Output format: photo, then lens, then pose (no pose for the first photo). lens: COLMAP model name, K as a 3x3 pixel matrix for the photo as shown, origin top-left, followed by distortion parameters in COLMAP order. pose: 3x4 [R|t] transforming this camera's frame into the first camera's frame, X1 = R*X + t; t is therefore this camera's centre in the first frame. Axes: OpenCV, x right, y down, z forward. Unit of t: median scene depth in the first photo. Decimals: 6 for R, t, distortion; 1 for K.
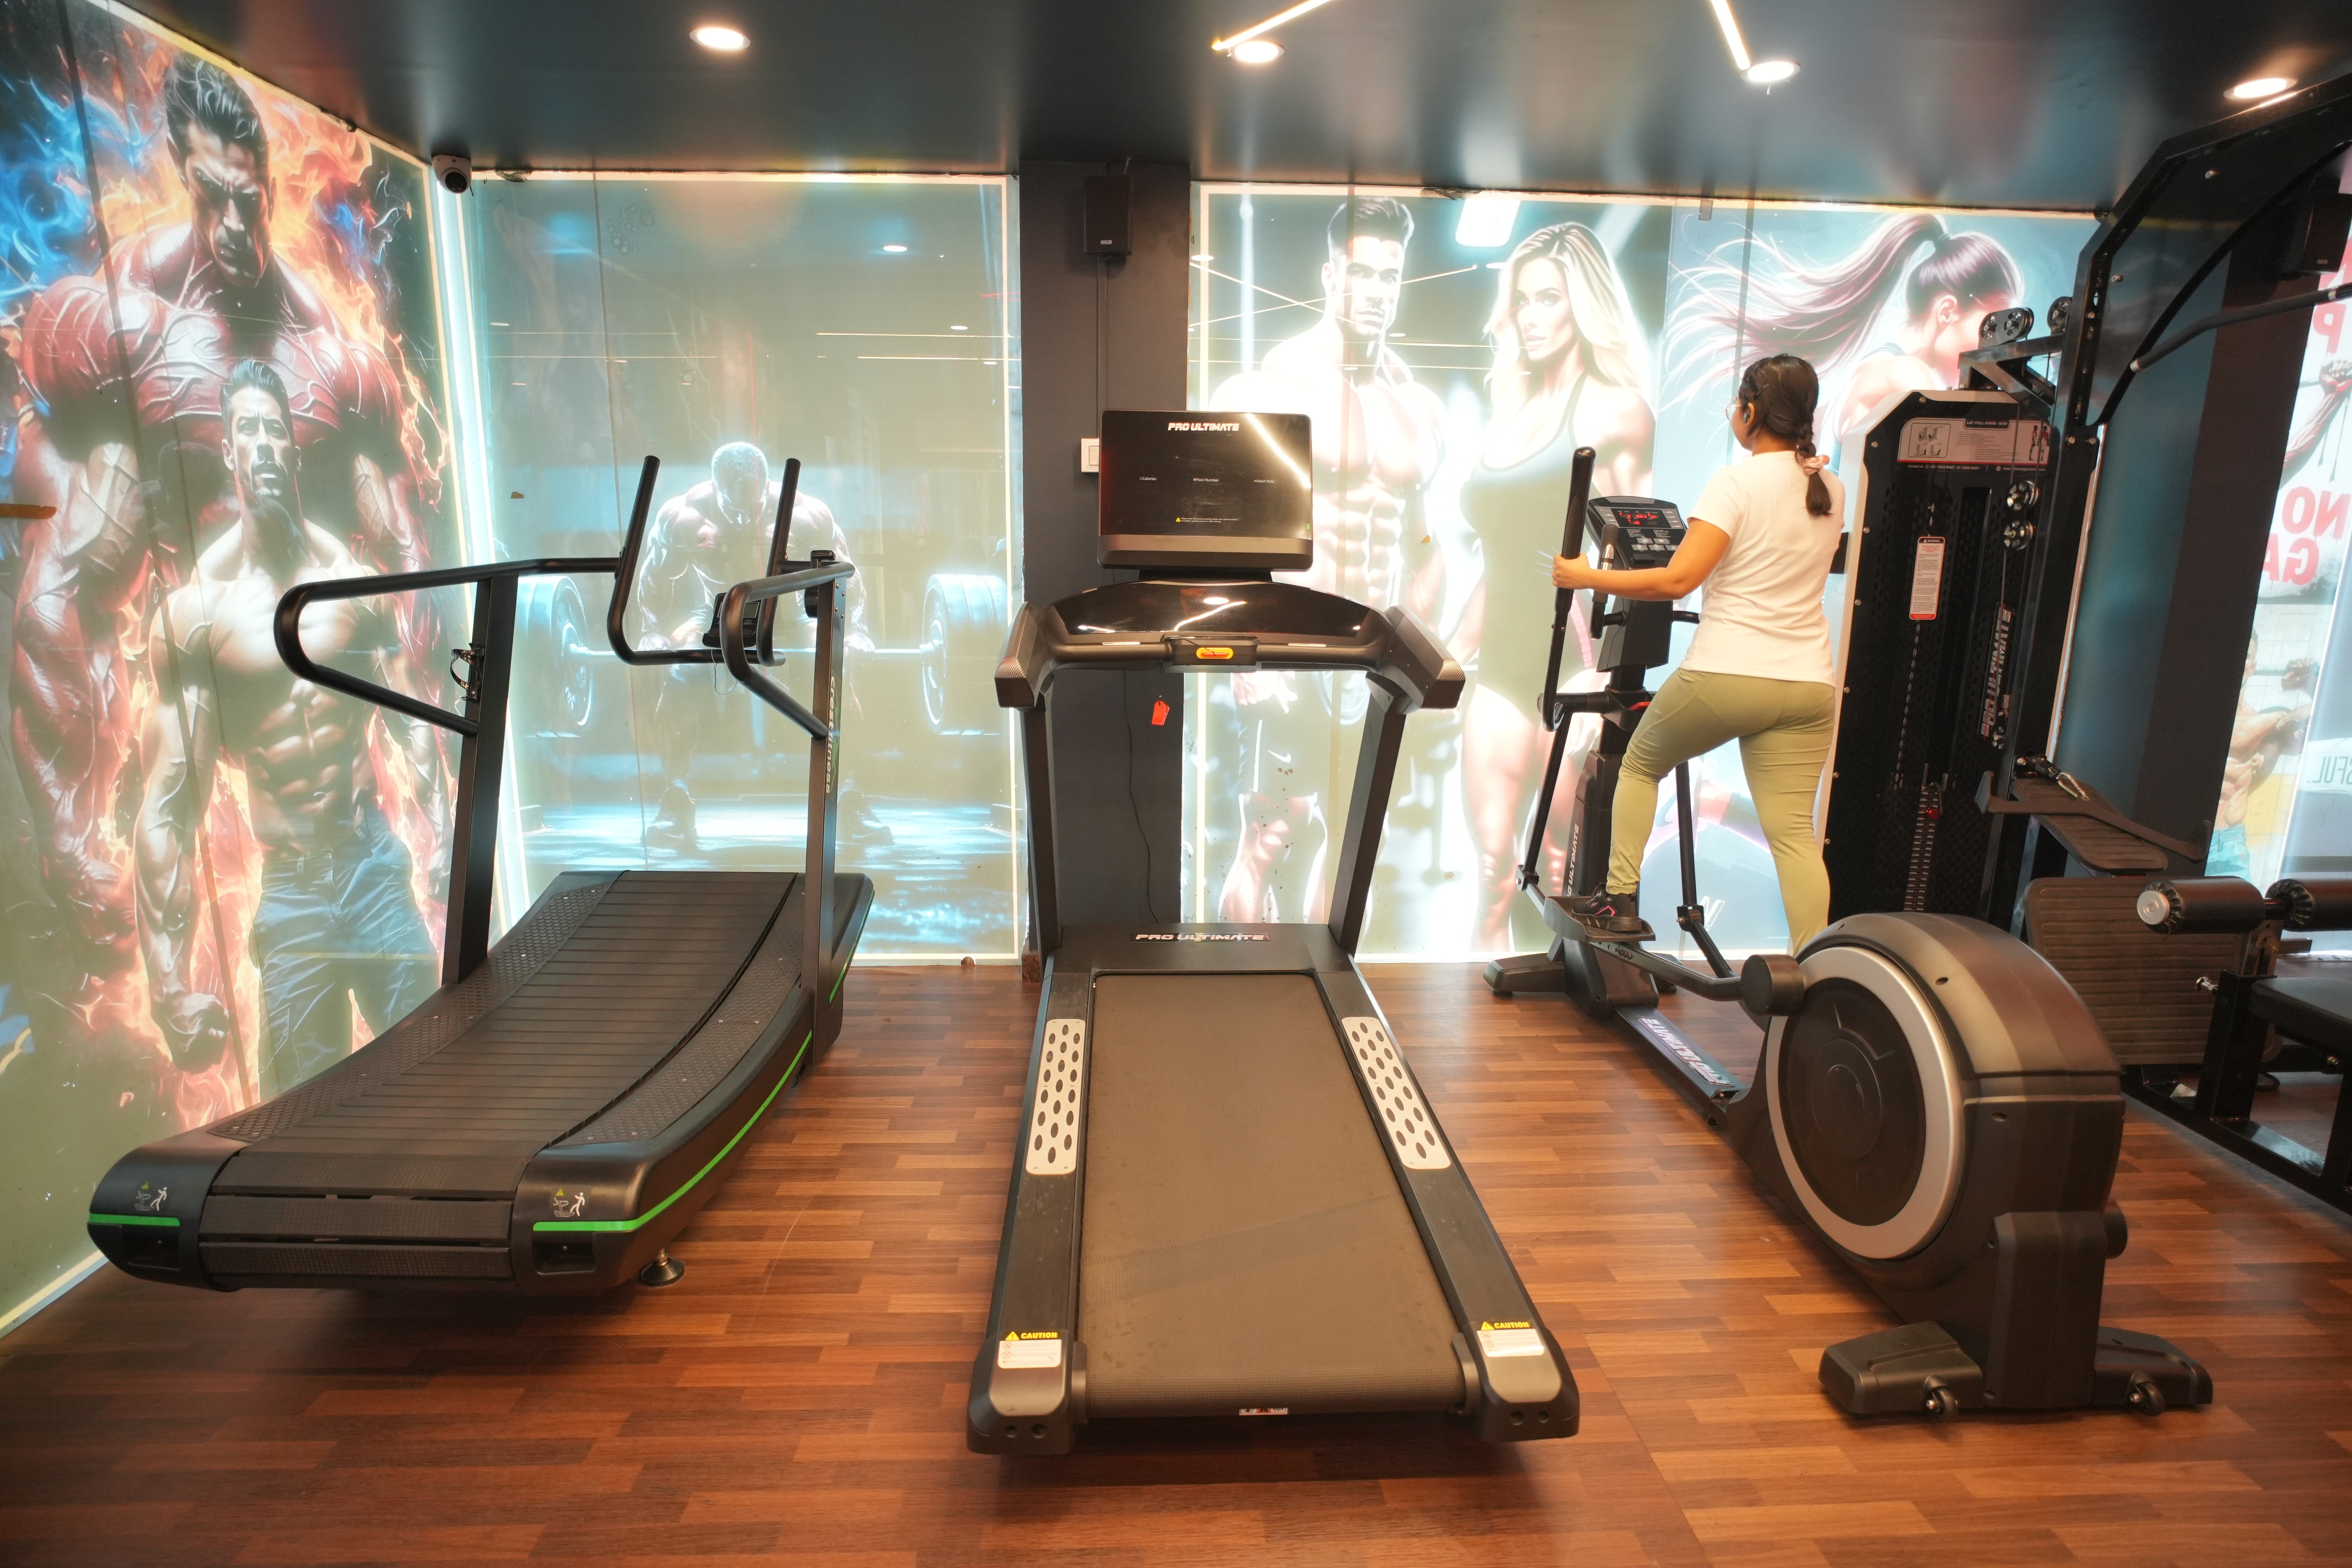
lens RADIAL K [[1214.9, 0, 1181.0], [0, 1214.9, 793.5], [0, 0, 1]] dist [-0.052675, 0.025412]
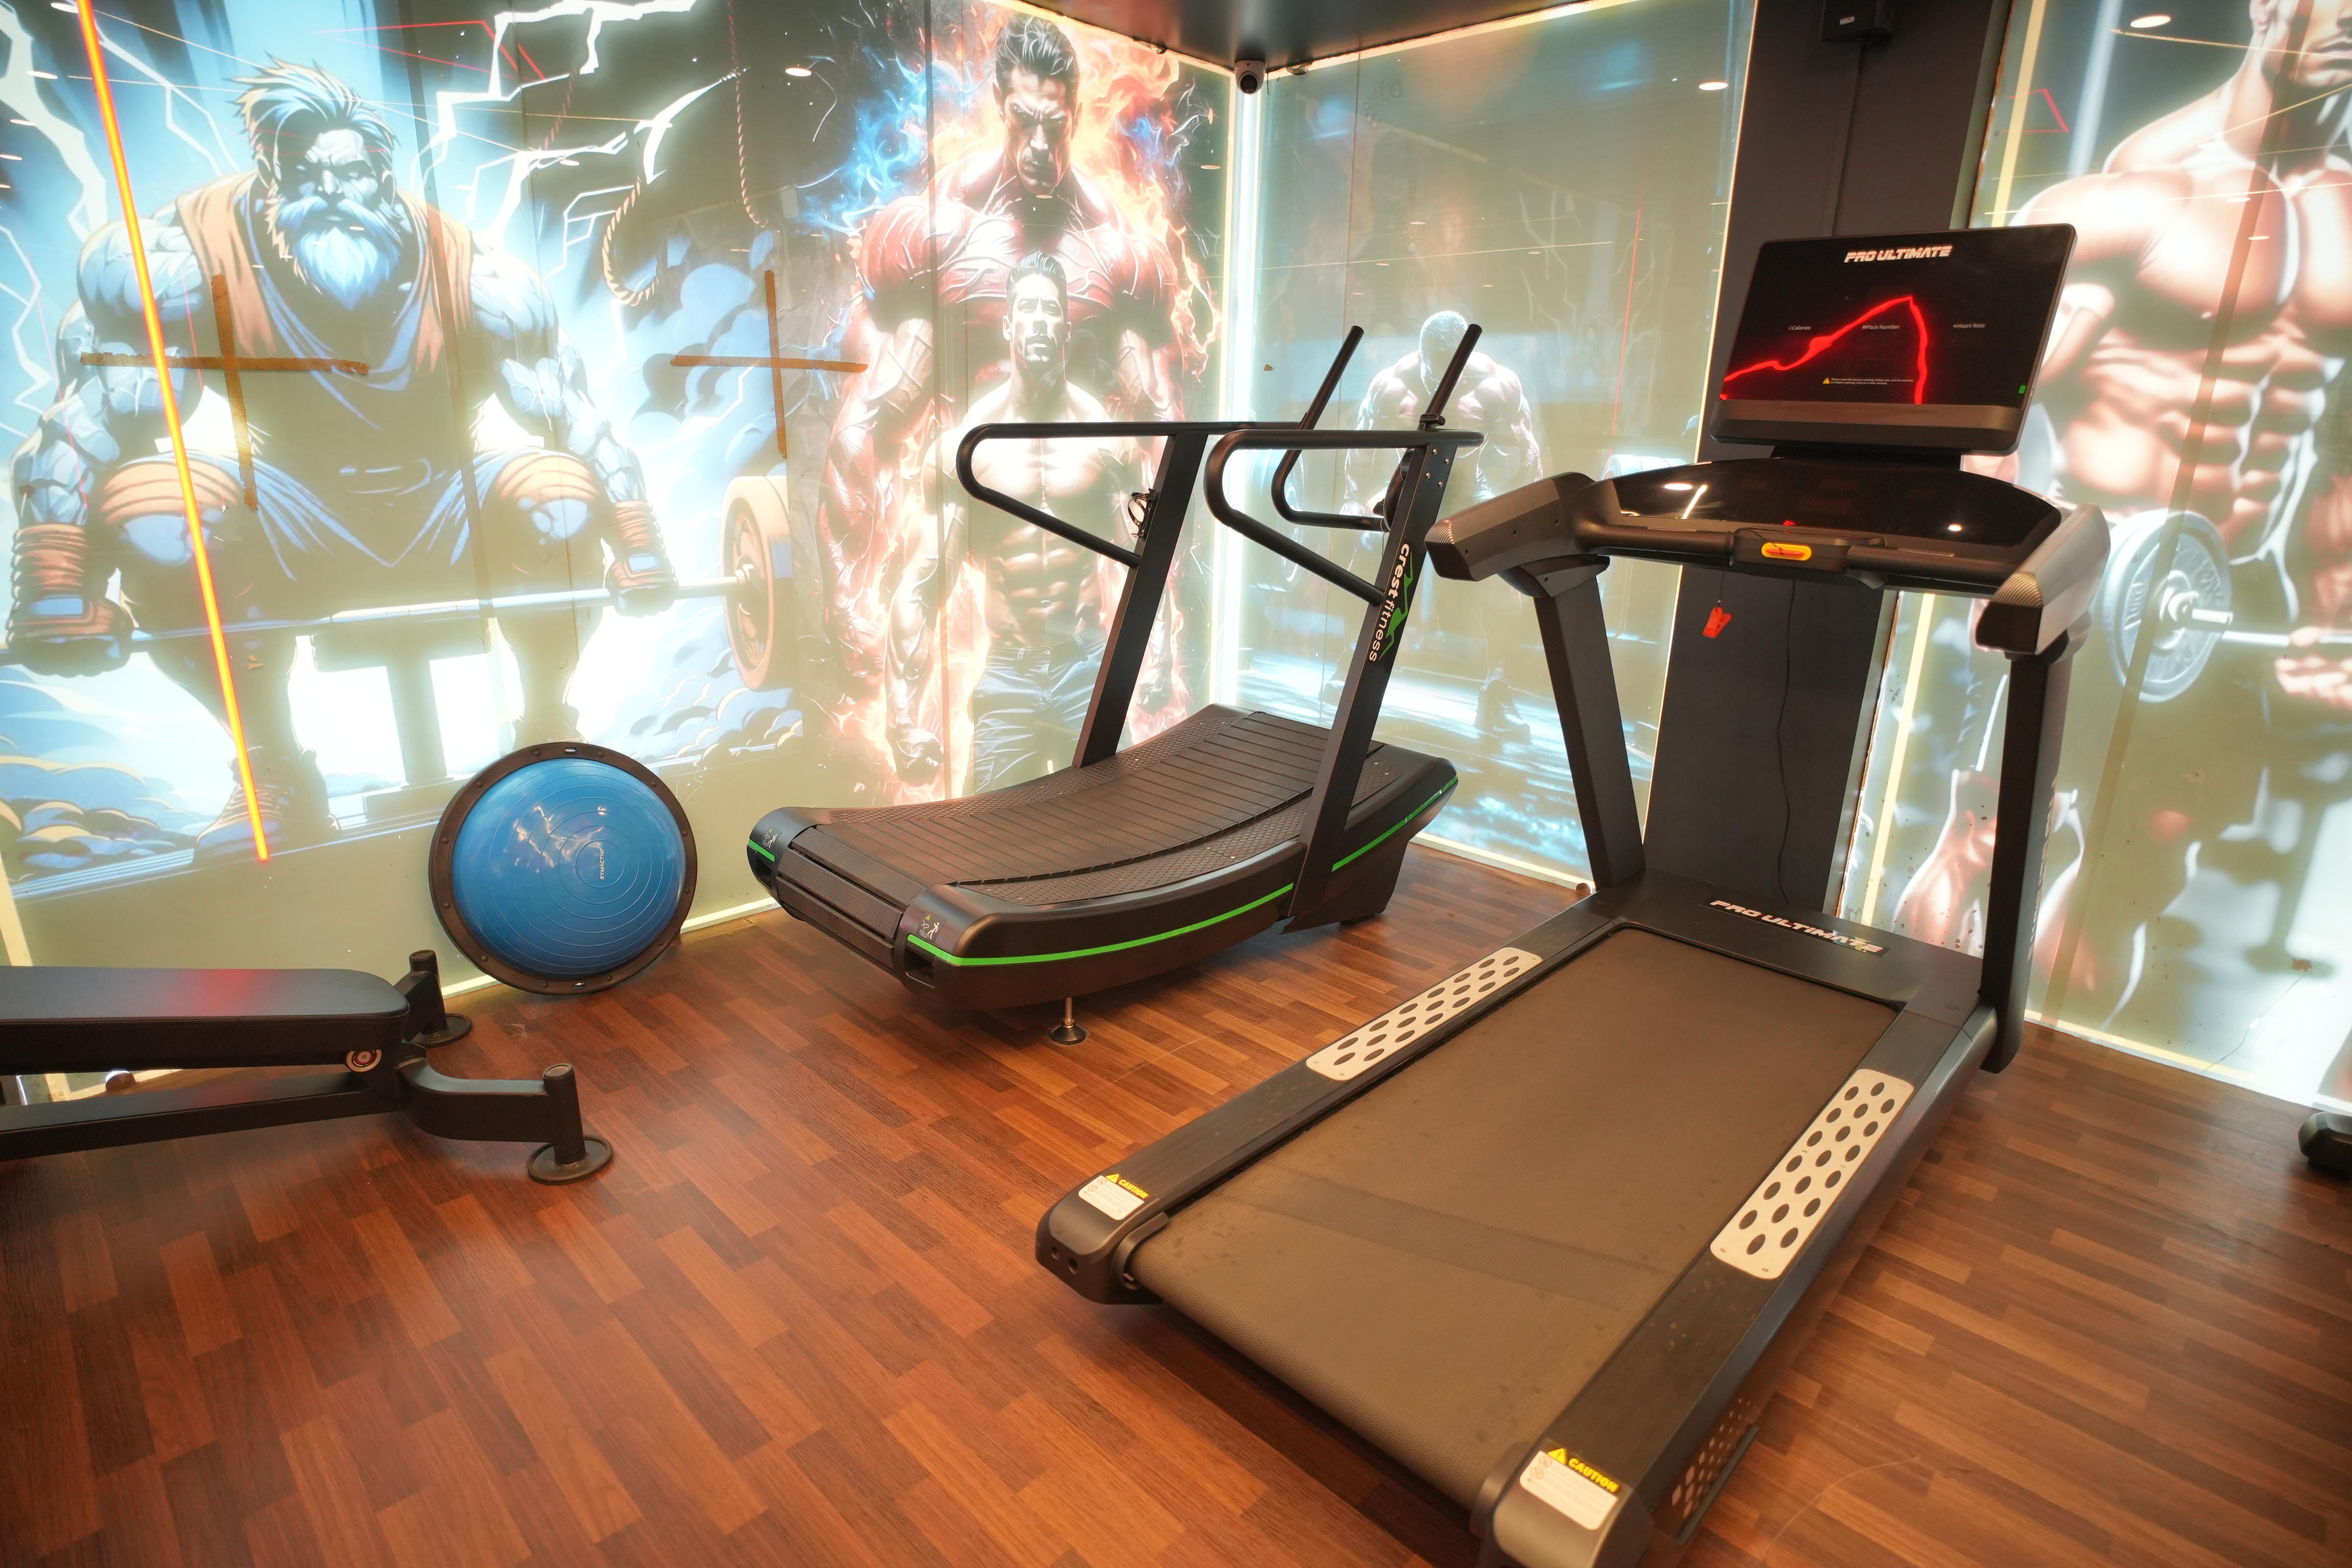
lens RADIAL K [[1214.9, 0, 1176.3], [0, 1214.9, 785.2], [0, 0, 1]] dist [-0.052675, 0.025412]
pose [[0.684837, 0.216749, -0.695714, 0.330013], [-0.175121, 0.975712, 0.131598, -0.003661], [0.707340, 0.031711, 0.706161, 0.203269]]
